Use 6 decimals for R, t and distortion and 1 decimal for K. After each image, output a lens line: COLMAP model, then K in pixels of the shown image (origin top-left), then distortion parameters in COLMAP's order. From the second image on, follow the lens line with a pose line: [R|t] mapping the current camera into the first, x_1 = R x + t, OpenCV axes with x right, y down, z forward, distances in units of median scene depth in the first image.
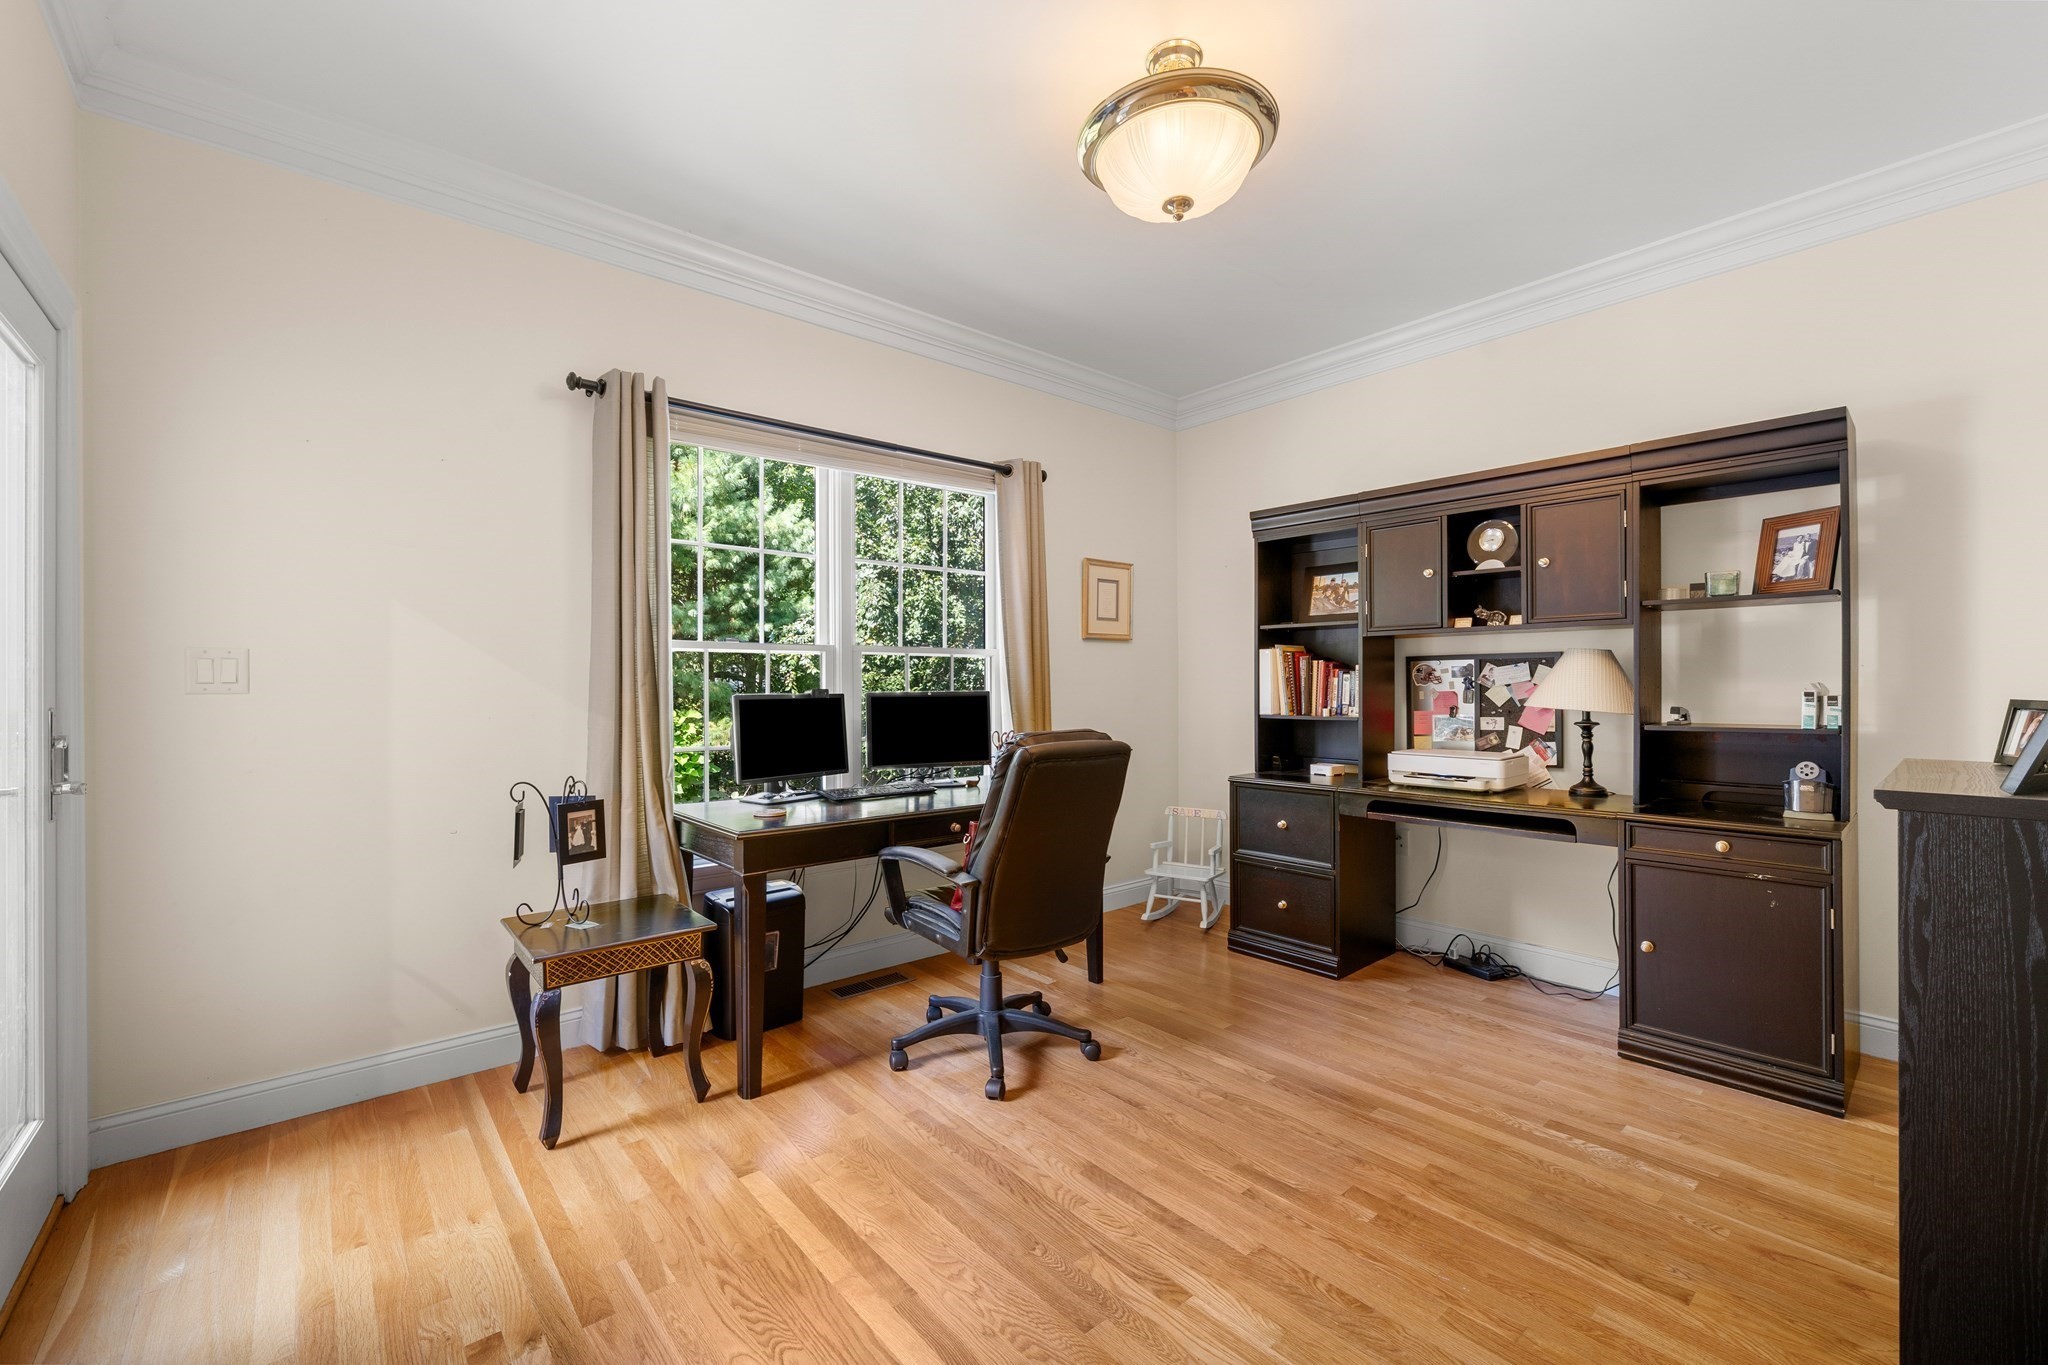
lens RADIAL K [[852.5, 0, 1018.4], [0, 852.5, 686.1], [0, 0, 1]] dist [0.000419, 0.000105]
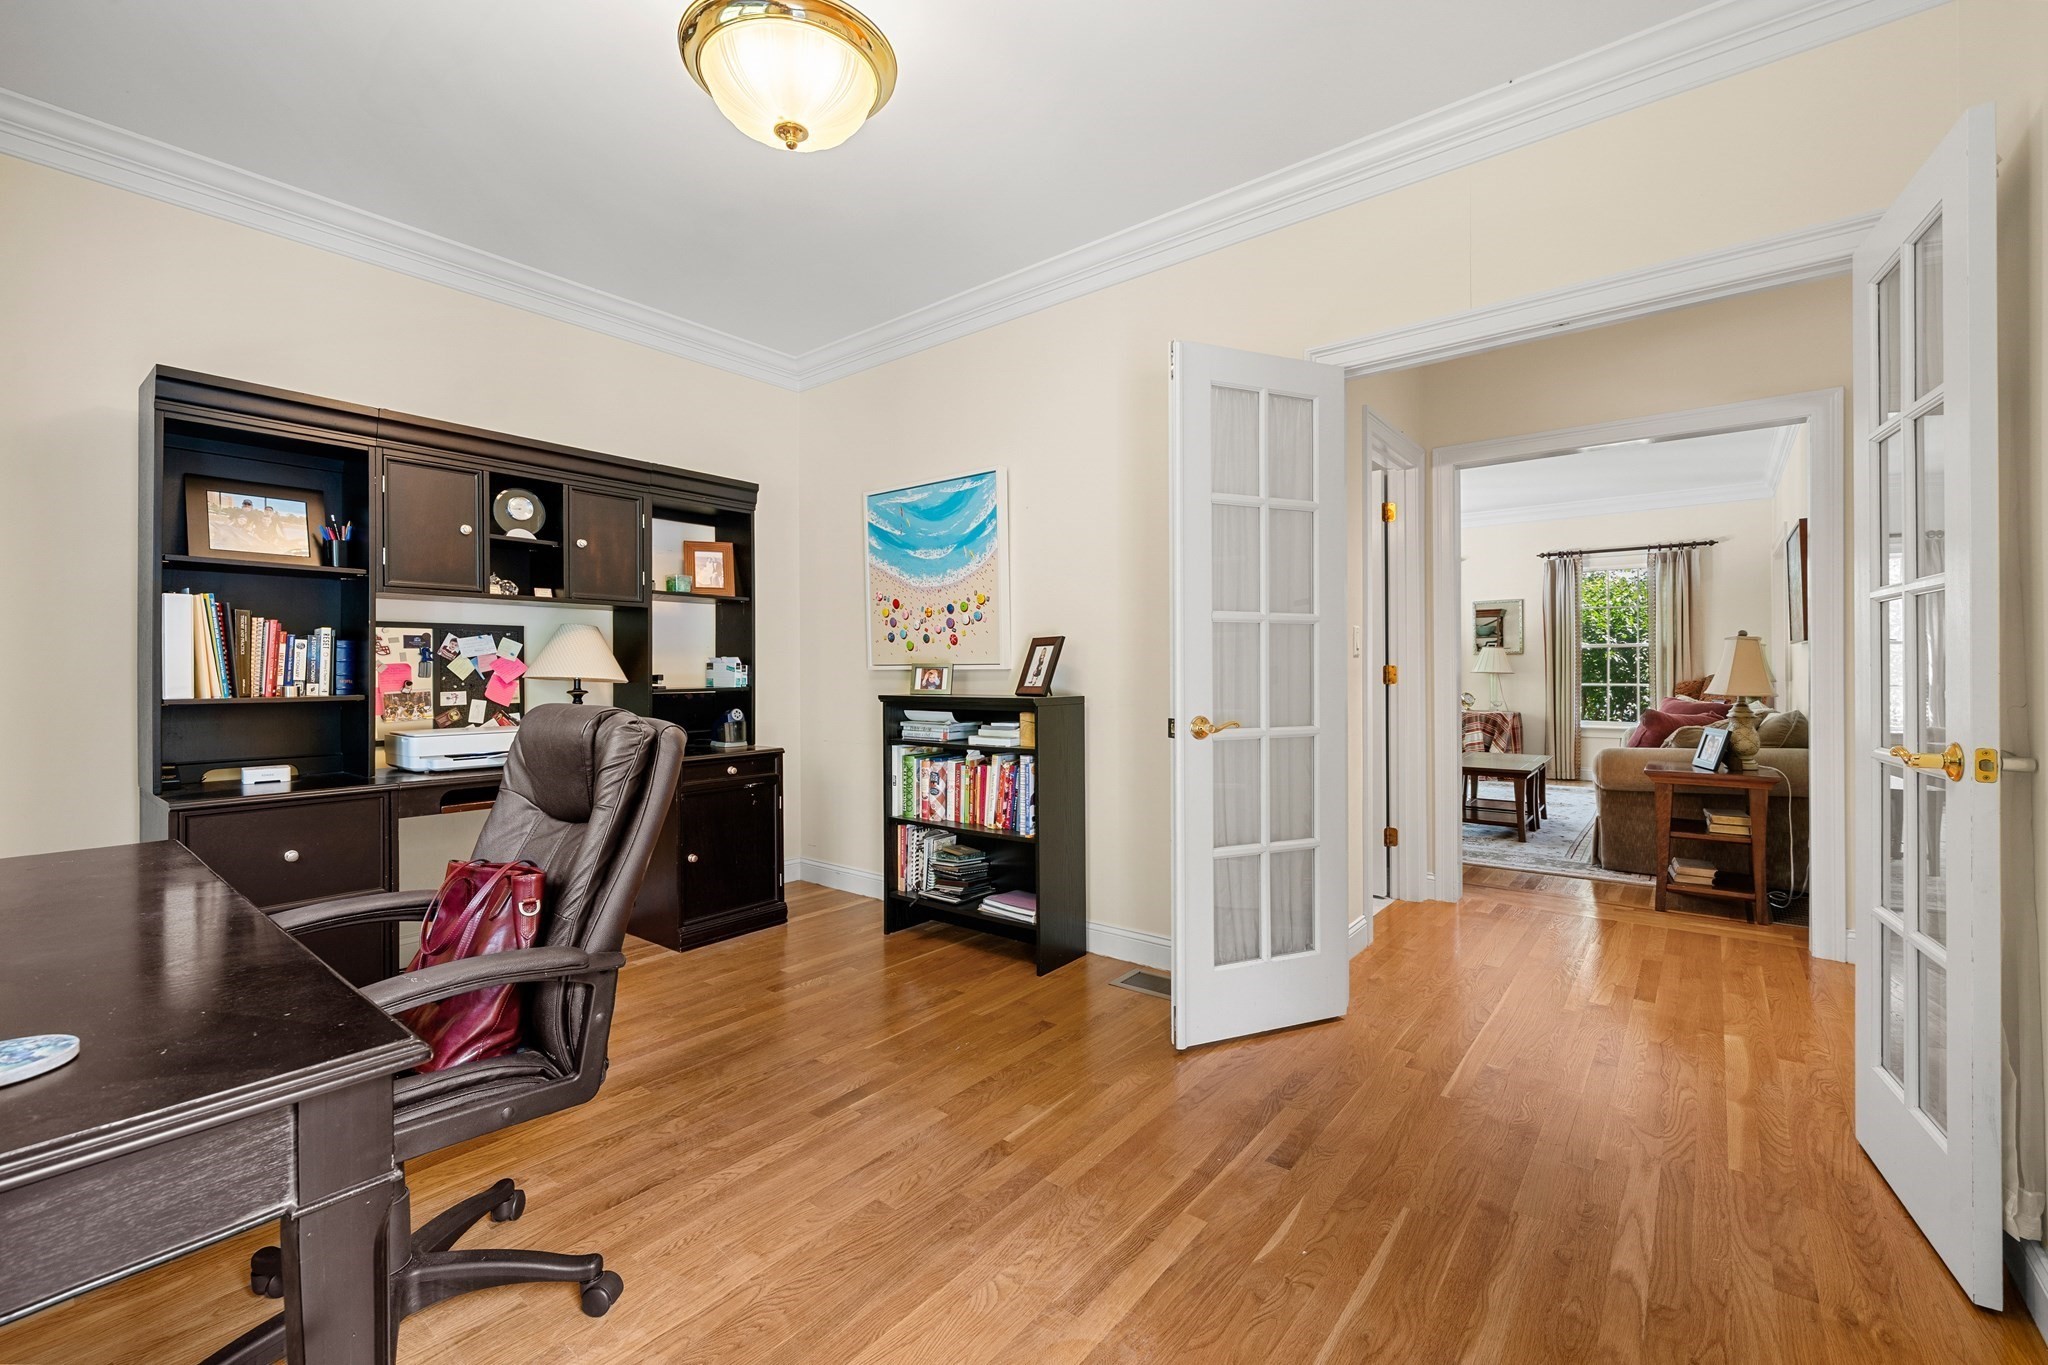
lens RADIAL K [[852.5, 0, 1016.6], [0, 852.5, 668.7], [0, 0, 1]] dist [0.000419, 0.000105]
pose [[-0.181957, 0.005761, 0.983290, -0.477184], [0.007727, 0.999960, -0.004429, 0.020557], [-0.983276, 0.006792, -0.181994, 0.567082]]
